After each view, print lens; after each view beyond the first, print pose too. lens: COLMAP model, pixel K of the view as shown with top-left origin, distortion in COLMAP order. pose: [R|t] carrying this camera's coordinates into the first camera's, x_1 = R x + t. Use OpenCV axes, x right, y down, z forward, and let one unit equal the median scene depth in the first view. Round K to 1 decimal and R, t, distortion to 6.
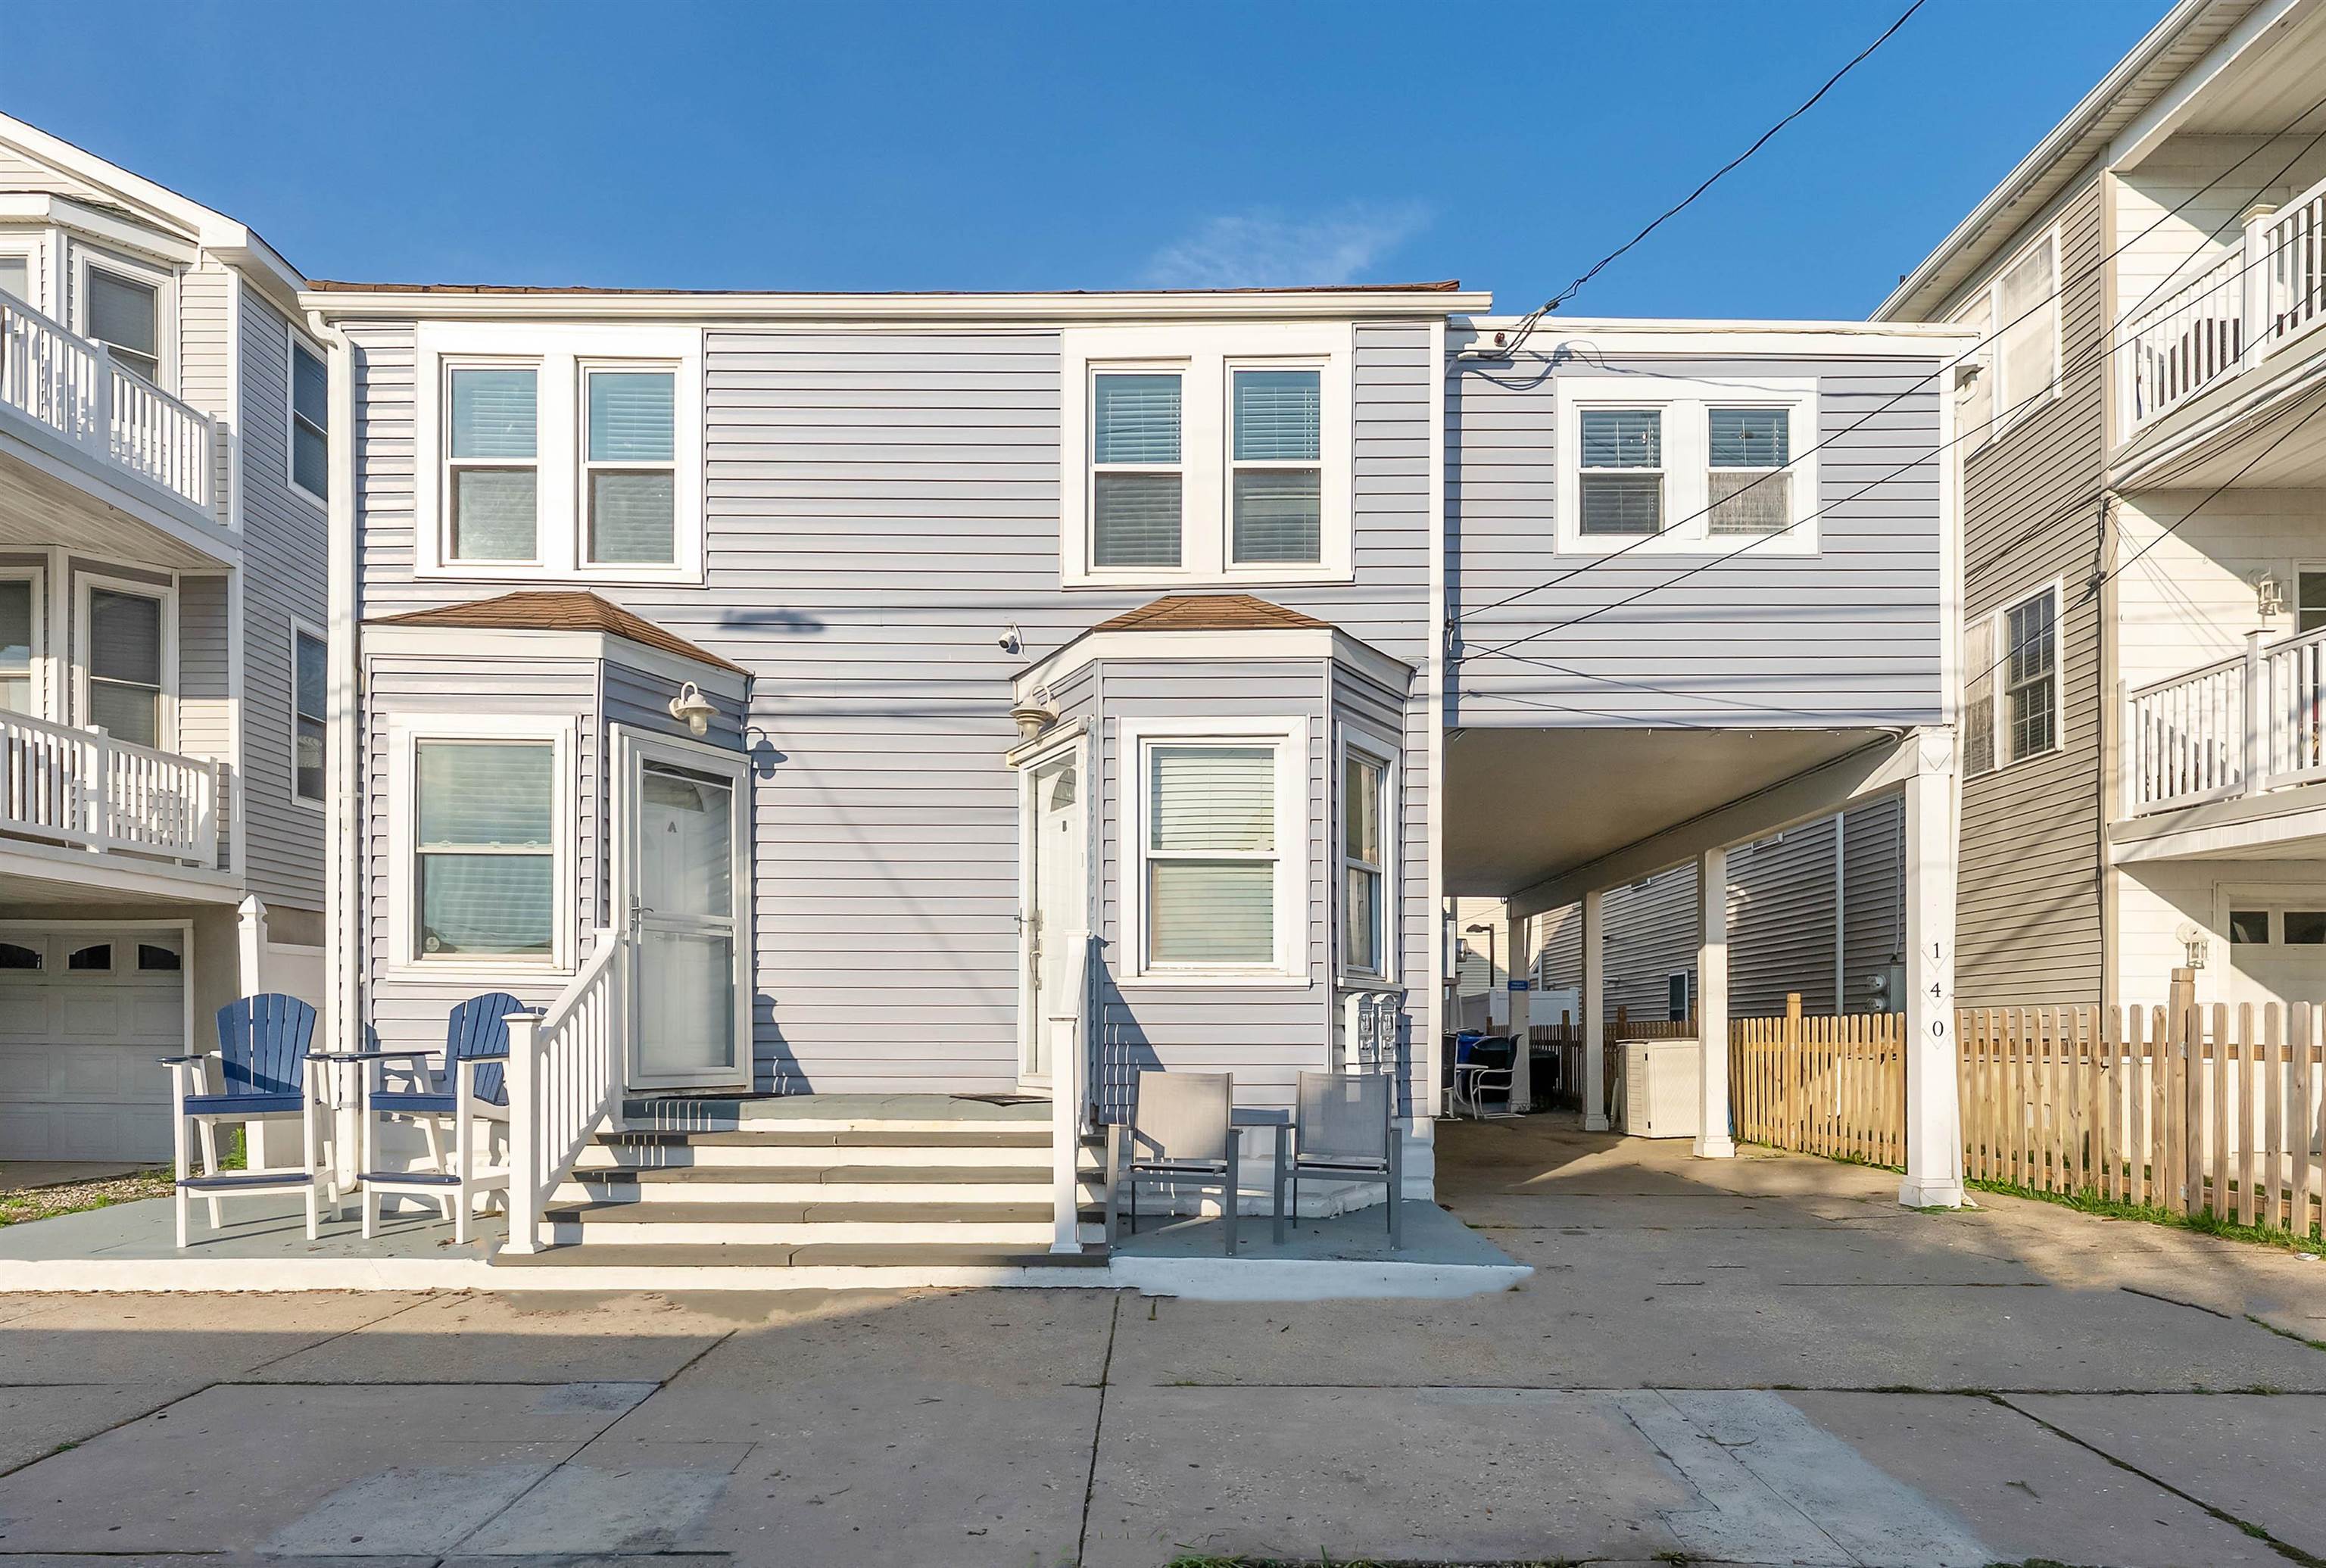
lens RADIAL K [[1179.8, 0, 1161.1], [0, 1179.8, 1044.5], [0, 0, 1]] dist [-0.002269, -0.000298]
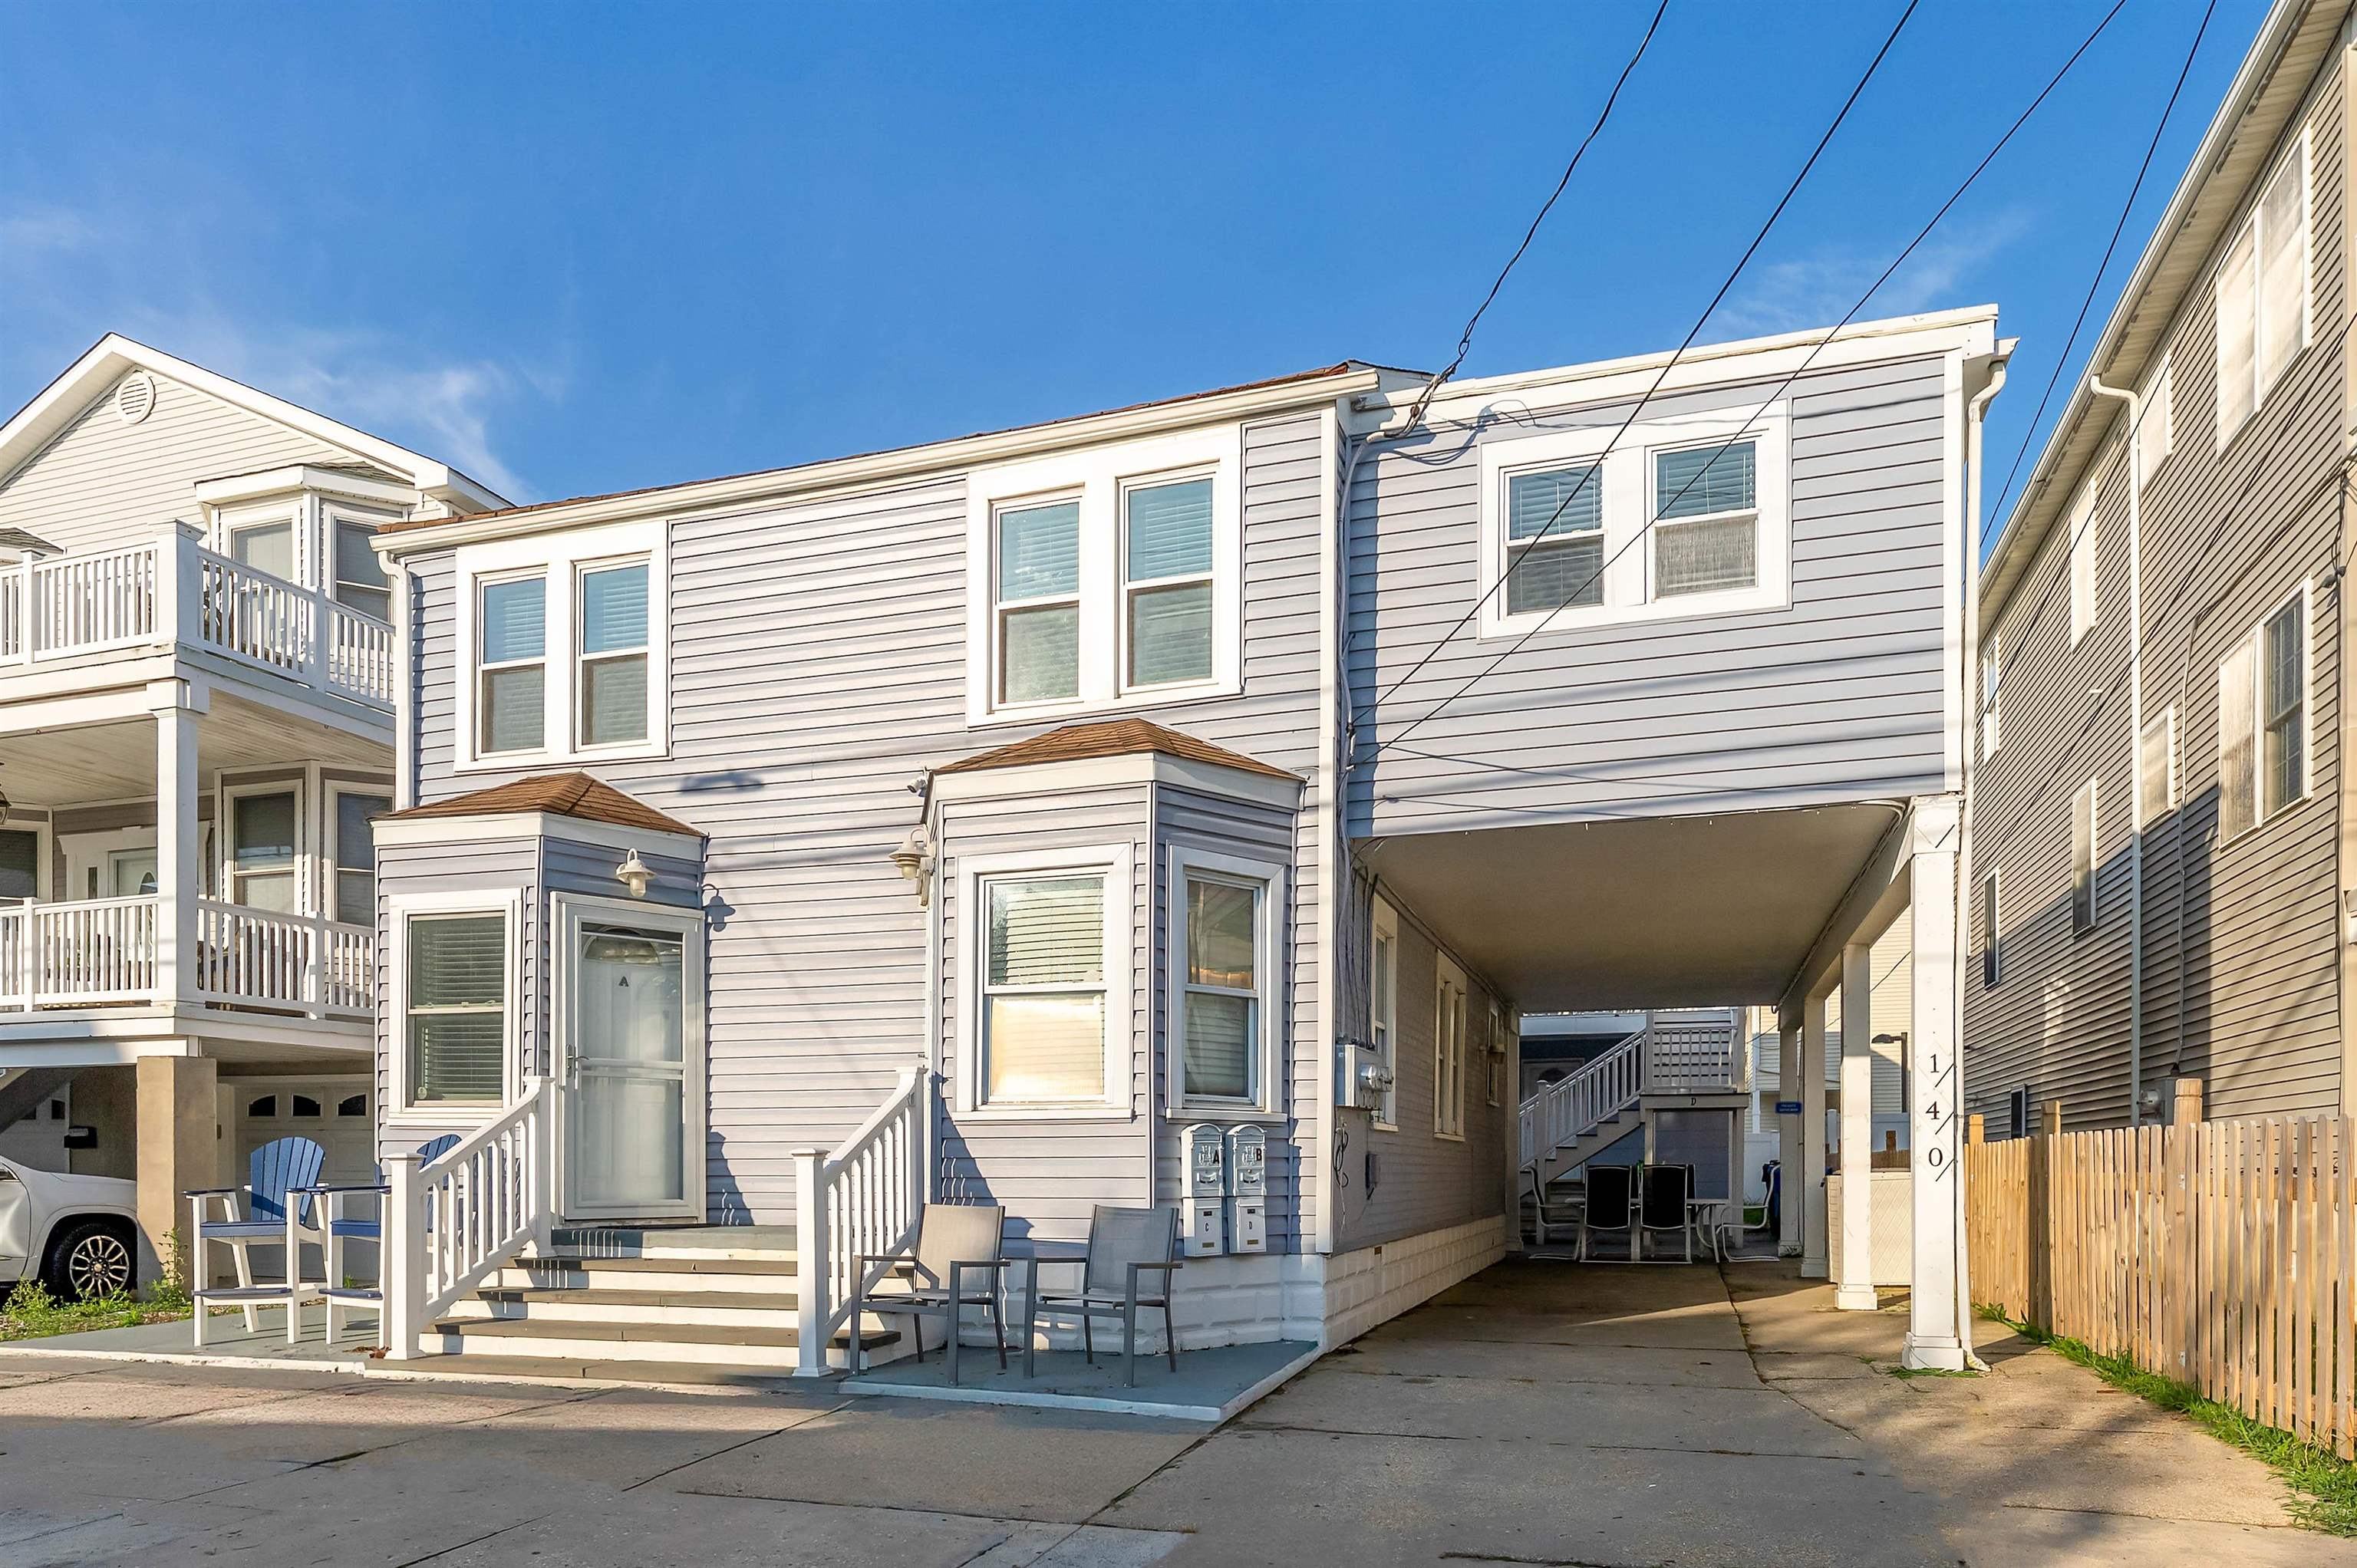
lens RADIAL K [[1257.0, 0, 1178.7], [0, 1257.0, 1176.4], [0, 0, 1]] dist [-0.000320, -0.000610]
pose [[0.965943, -0.002559, -0.258743, 0.369096], [0.002385, 0.999997, -0.000984, -0.000095], [0.258745, 0.000333, 0.965946, 0.001509]]
